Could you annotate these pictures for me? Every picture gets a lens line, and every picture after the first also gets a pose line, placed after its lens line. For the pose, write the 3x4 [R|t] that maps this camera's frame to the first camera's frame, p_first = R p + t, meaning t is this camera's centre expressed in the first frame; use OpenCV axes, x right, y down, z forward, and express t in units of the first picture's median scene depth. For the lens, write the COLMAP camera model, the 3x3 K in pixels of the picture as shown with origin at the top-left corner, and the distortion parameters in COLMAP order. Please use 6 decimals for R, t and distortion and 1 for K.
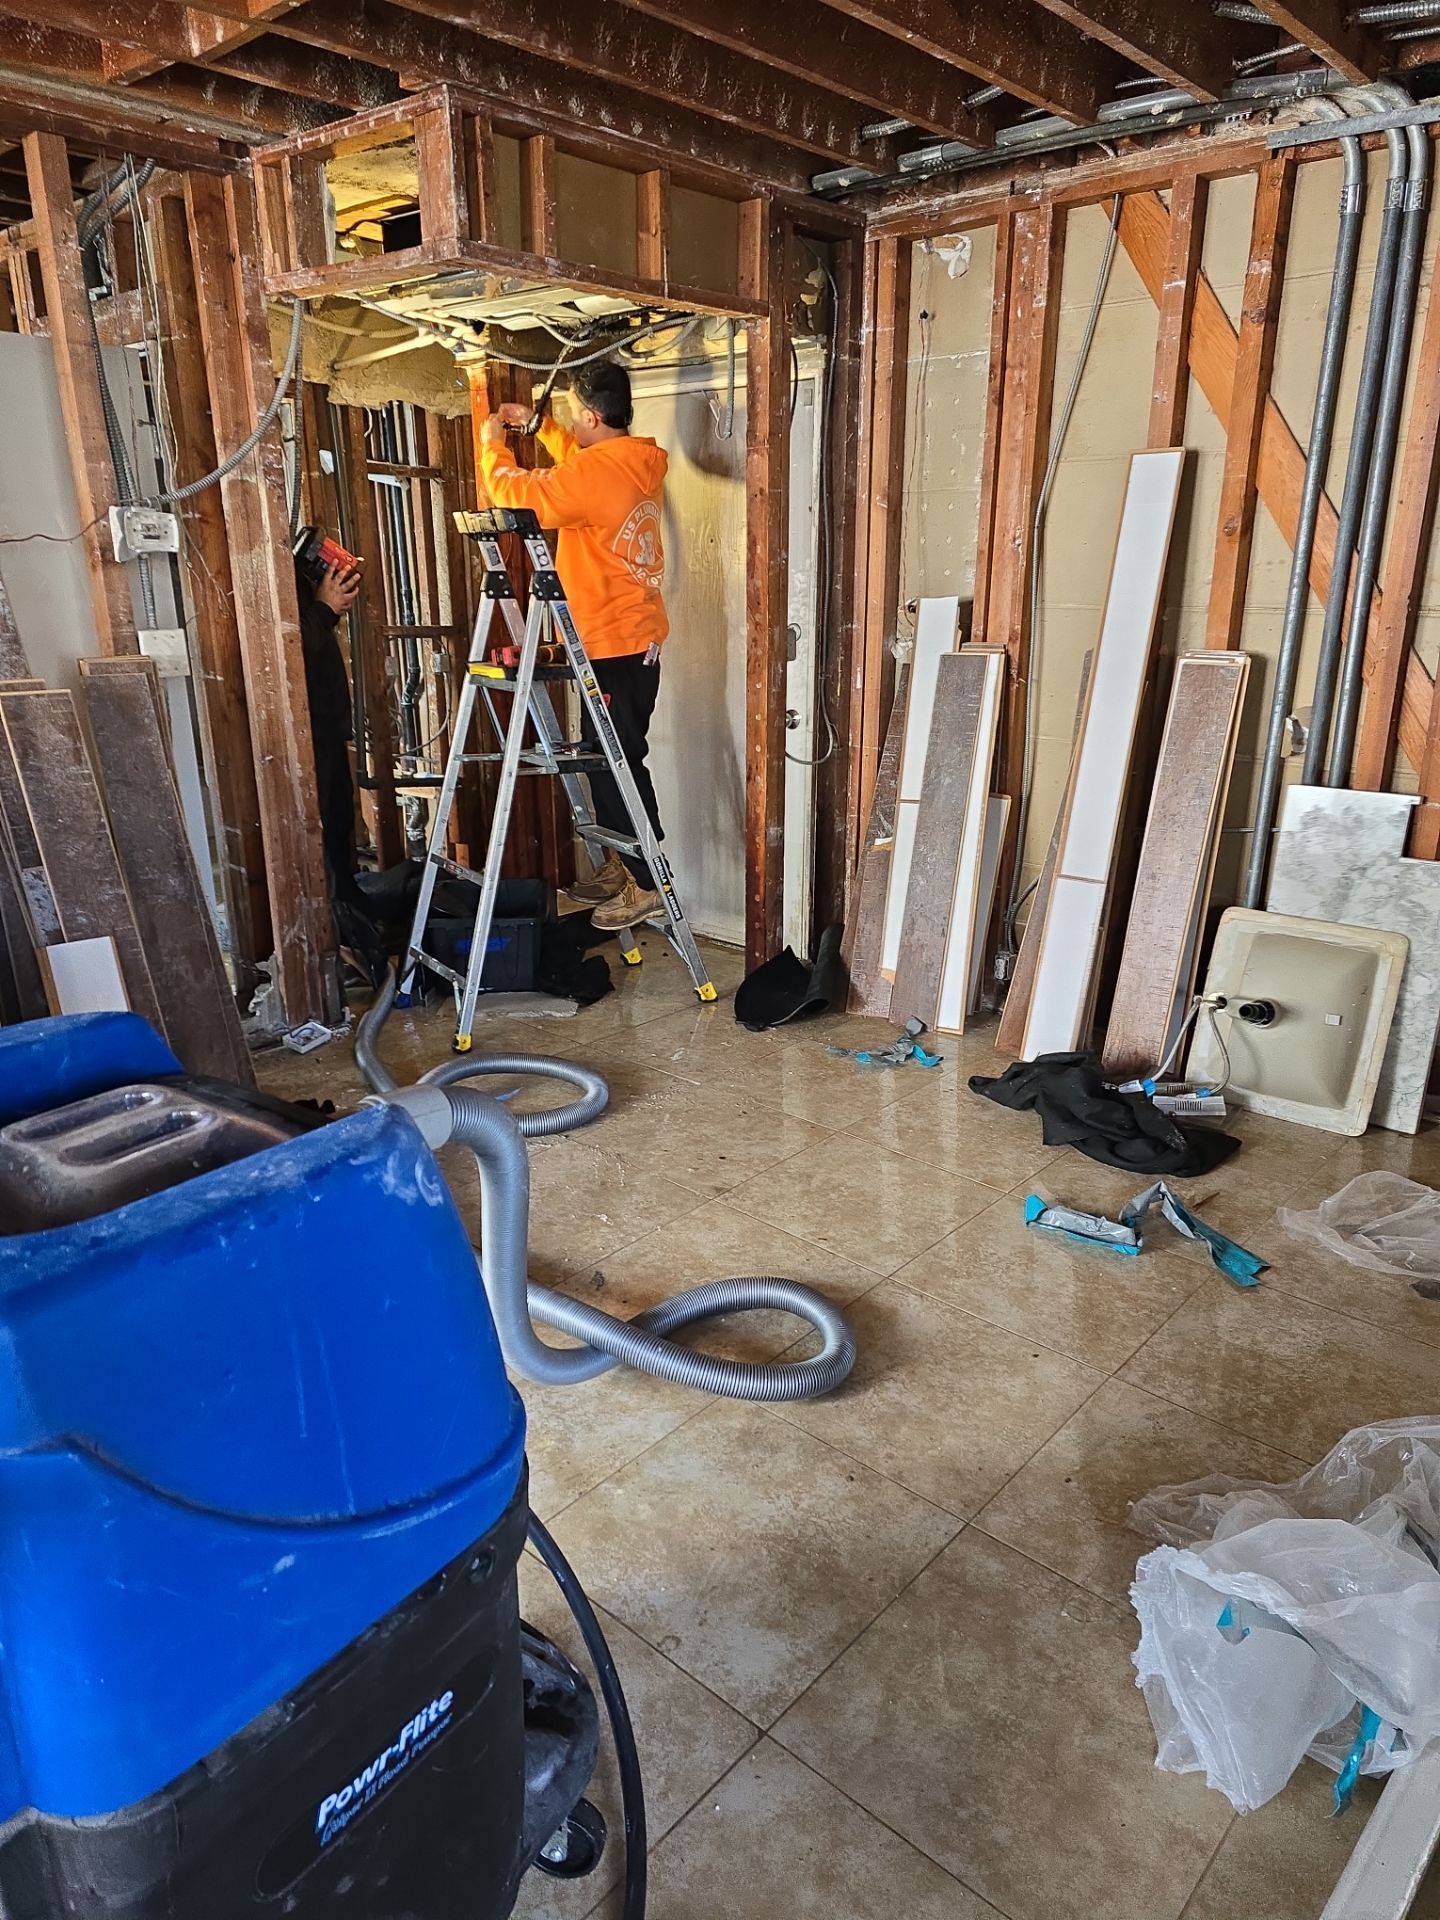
lens RADIAL K [[1295.1, 0, 770.5], [0, 1295.1, 990.9], [0, 0, 1]] dist [0.068267, -0.054160]
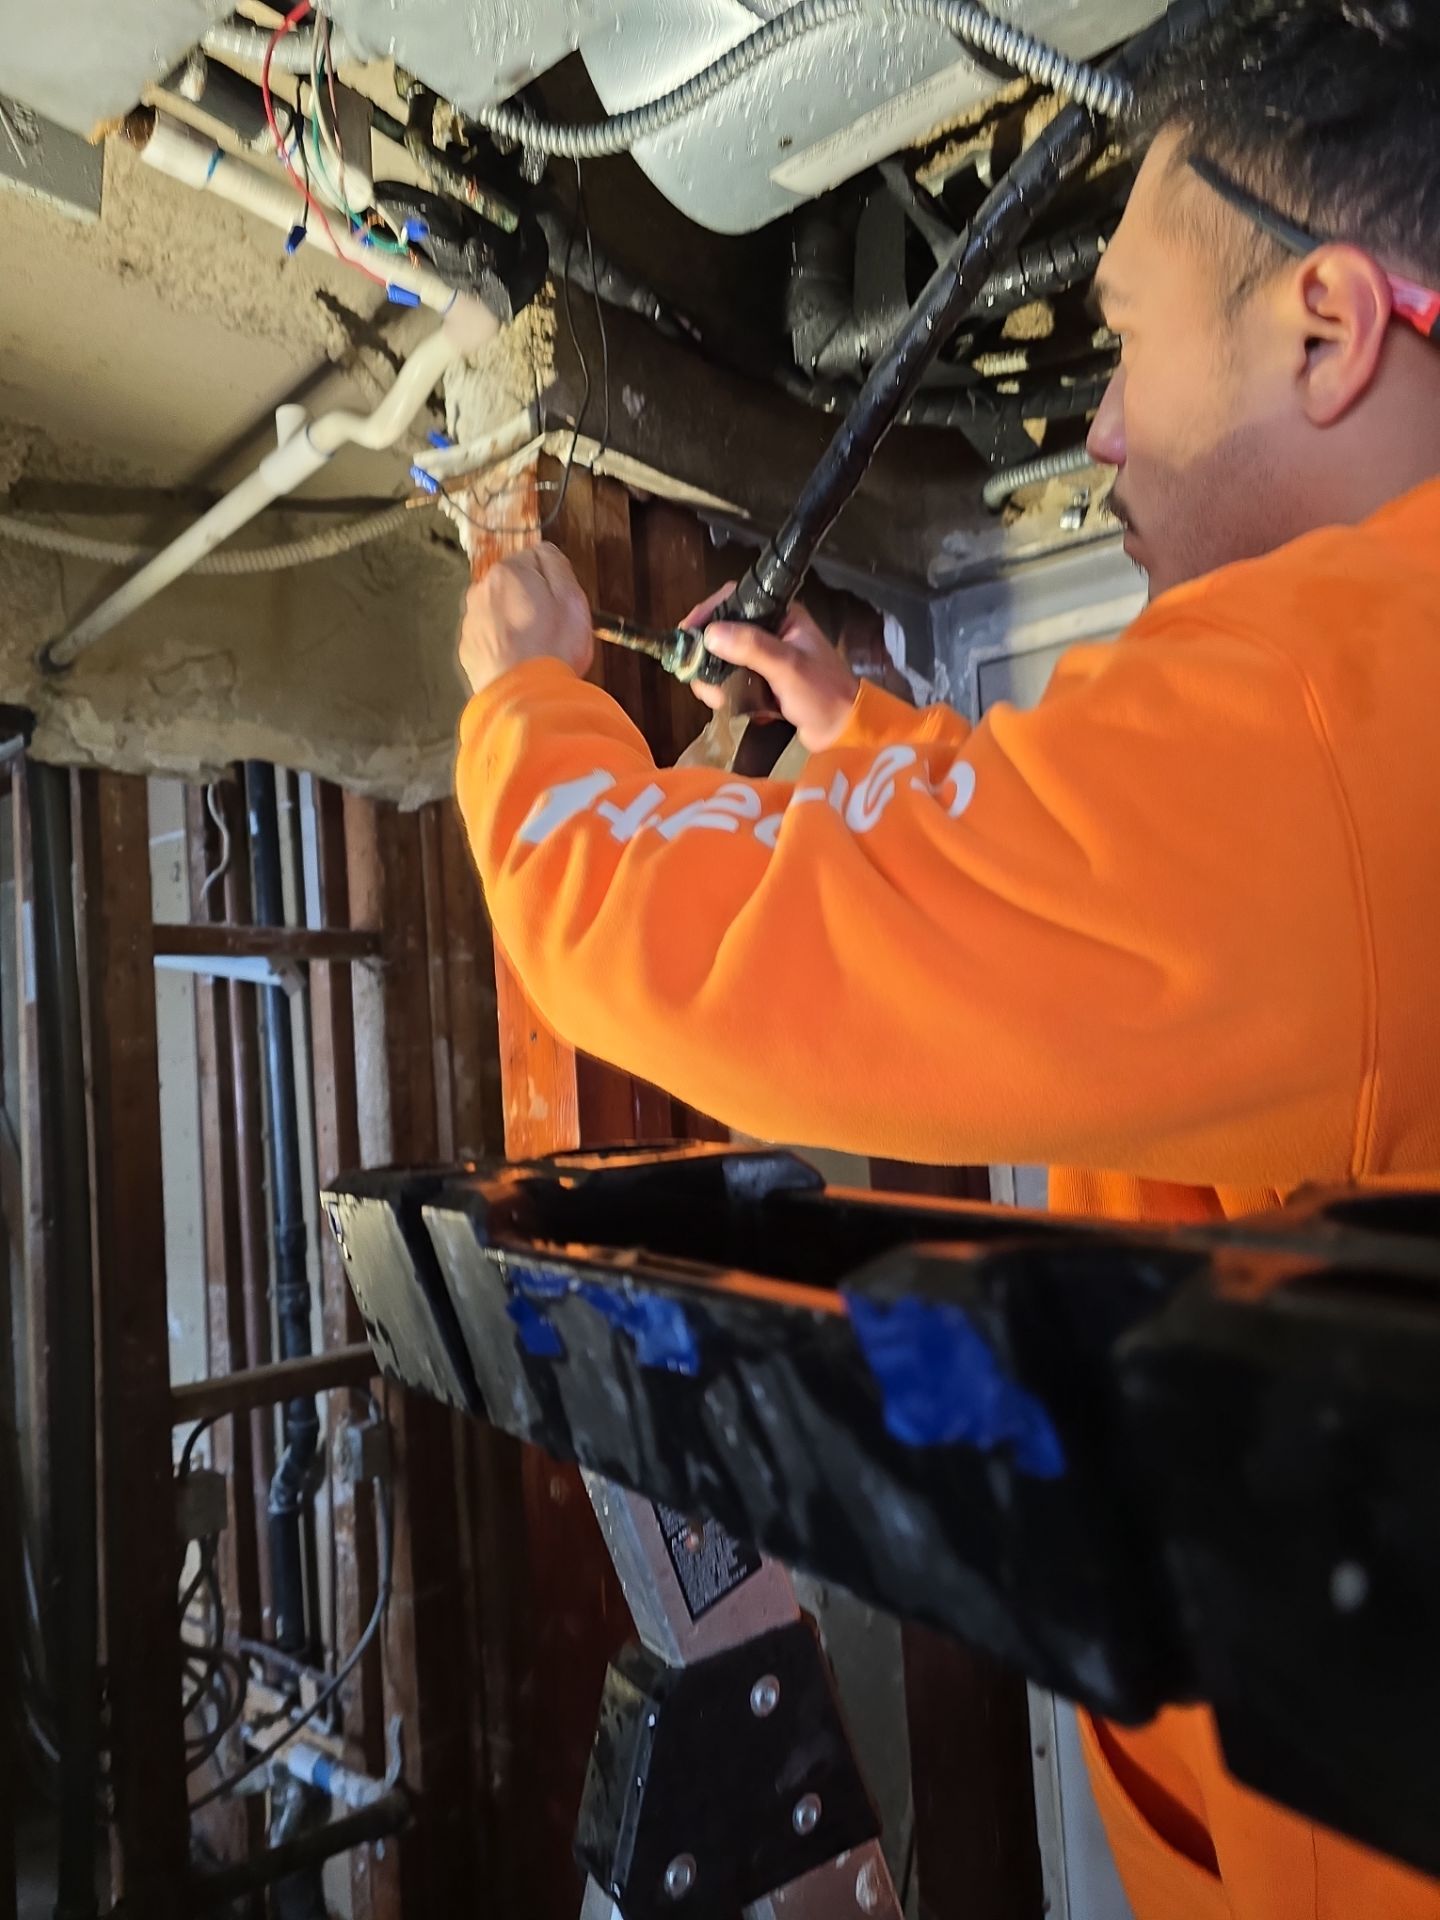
lens RADIAL K [[1295.1, 0, 770.5], [0, 1295.1, 990.9], [0, 0, 1]] dist [0.068267, -0.054160]
pose [[0.997099, -0.071407, 0.026353, -0.209712], [0.076114, 0.933937, -0.349239, -0.337612], [0.000326, 0.350231, 0.936663, 0.912469]]
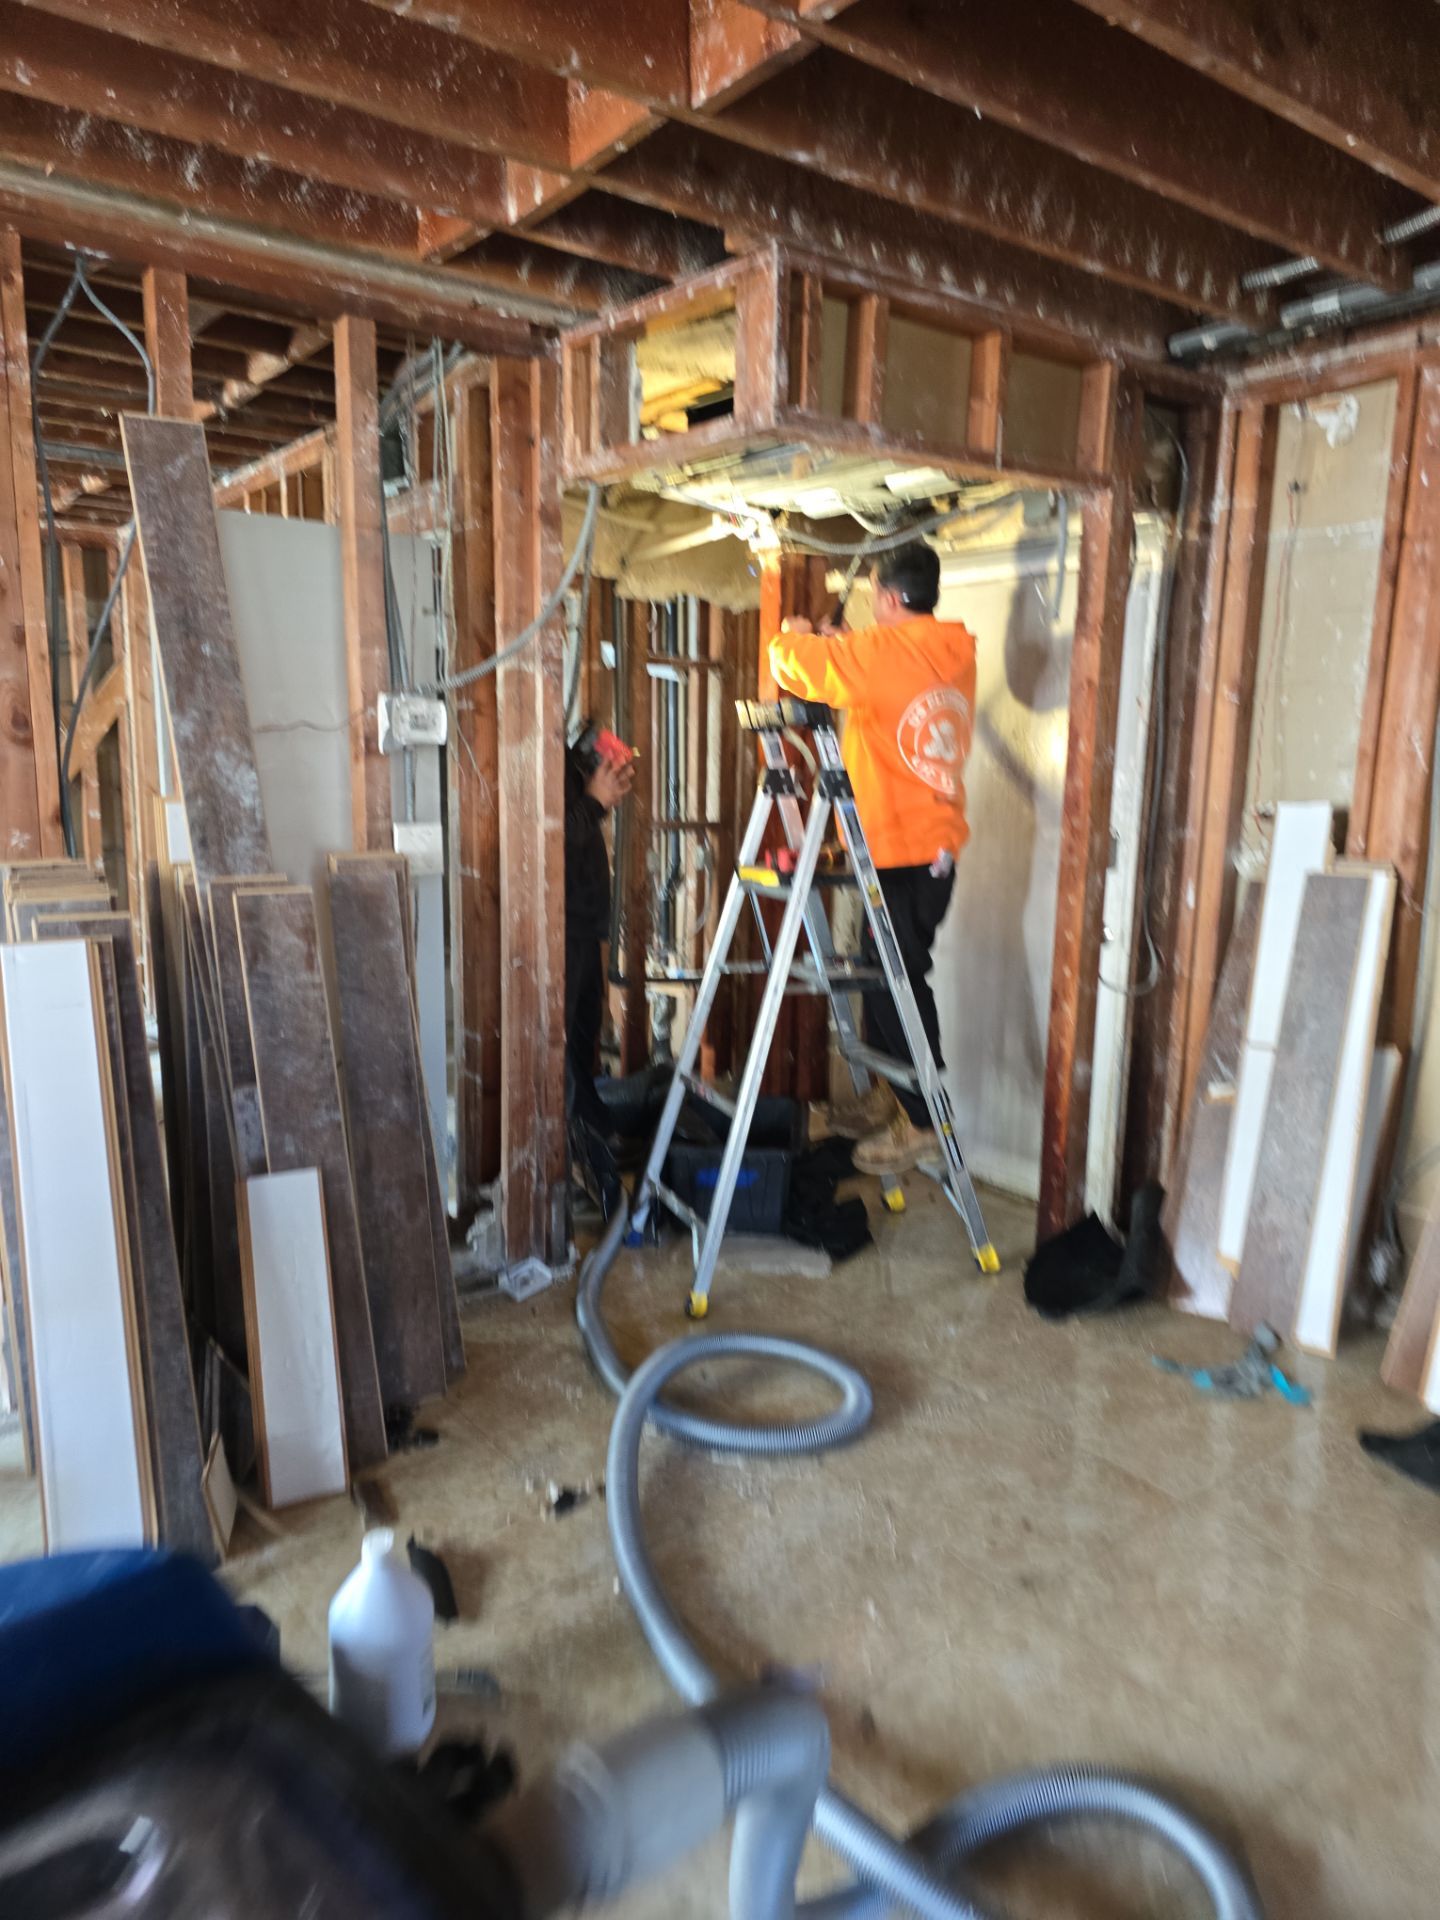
lens RADIAL K [[1295.1, 0, 770.5], [0, 1295.1, 990.9], [0, 0, 1]] dist [0.068267, -0.054160]
pose [[0.983383, 0.049004, -0.174802, -0.053347], [-0.072511, 0.988762, -0.130736, -0.054118], [0.166431, 0.141239, 0.975885, 0.157492]]
